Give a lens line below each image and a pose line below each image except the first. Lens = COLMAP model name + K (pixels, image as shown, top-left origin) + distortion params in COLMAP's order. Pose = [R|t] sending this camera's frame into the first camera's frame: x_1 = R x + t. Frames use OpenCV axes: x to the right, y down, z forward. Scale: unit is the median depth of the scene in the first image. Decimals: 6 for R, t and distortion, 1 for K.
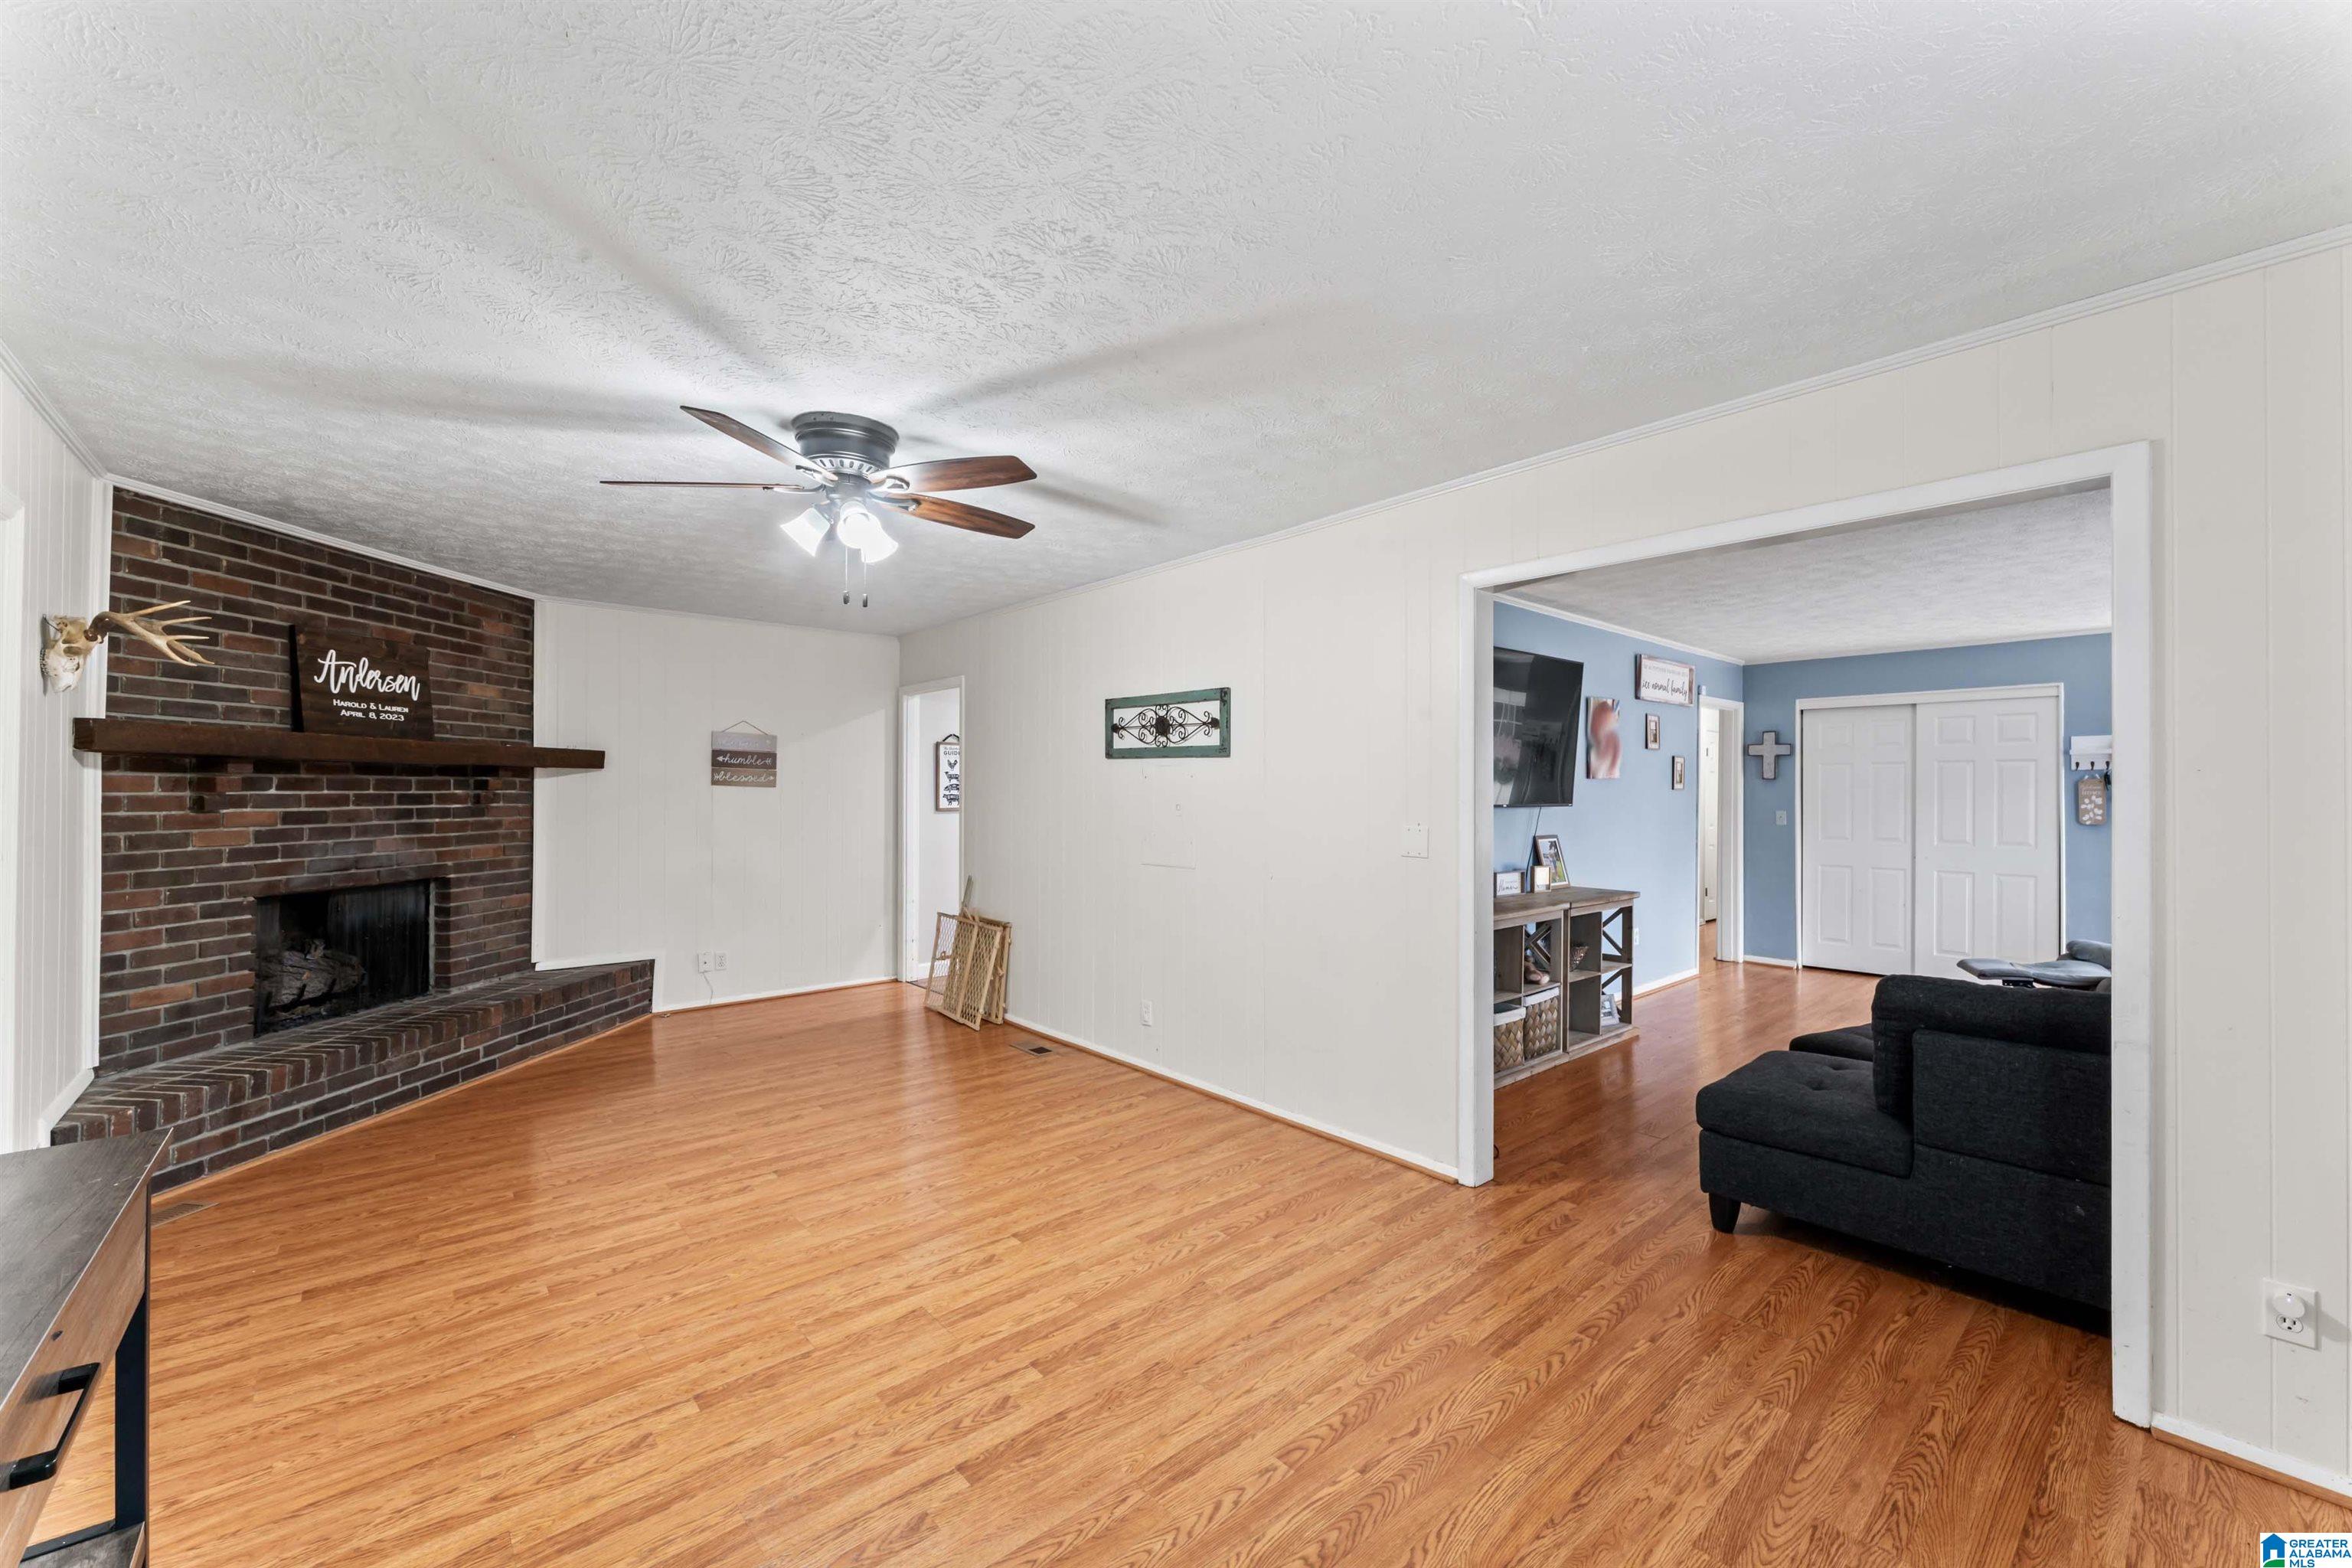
lens RADIAL K [[941.0, 0, 1176.0], [0, 941.0, 784.0], [0, 0, 1]] dist [0.000610, 0.000139]
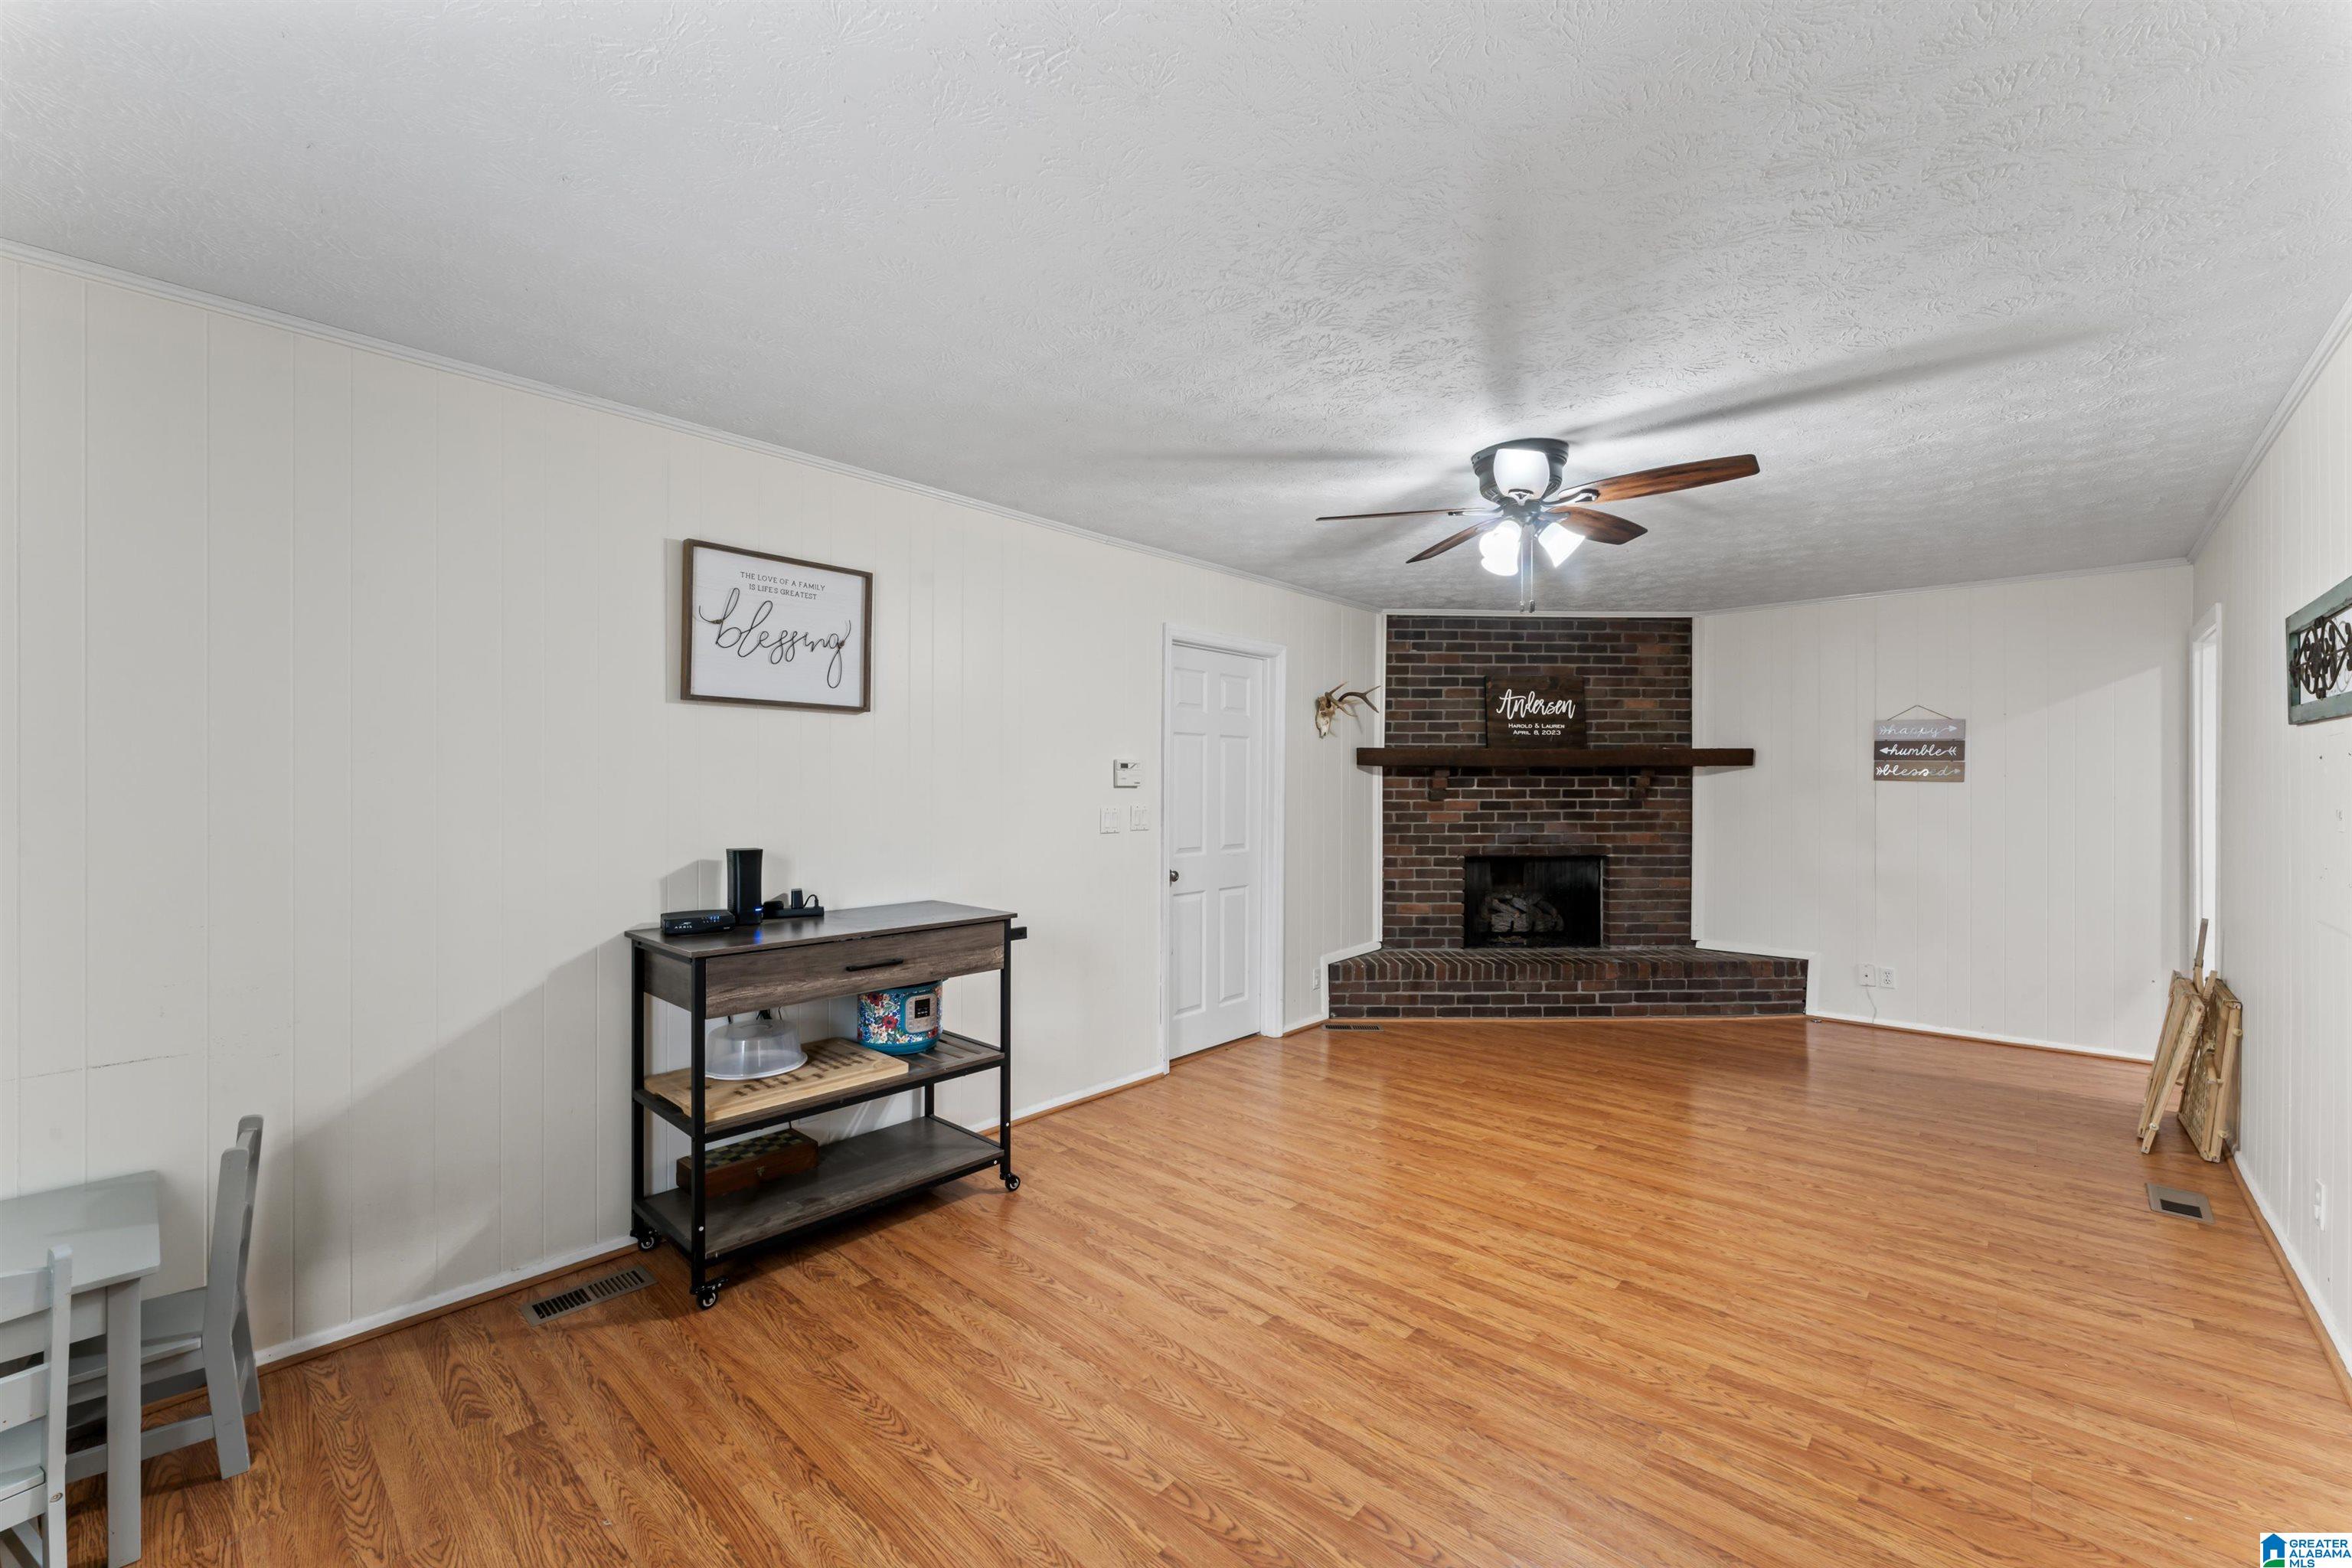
lens RADIAL K [[941.0, 0, 1176.0], [0, 941.0, 784.0], [0, 0, 1]] dist [0.000610, 0.000139]
pose [[0.109005, -0.005321, -0.994027, 0.475079], [0.008722, 0.999952, -0.004397, 0.003922], [0.994003, -0.008190, 0.109046, 0.339119]]
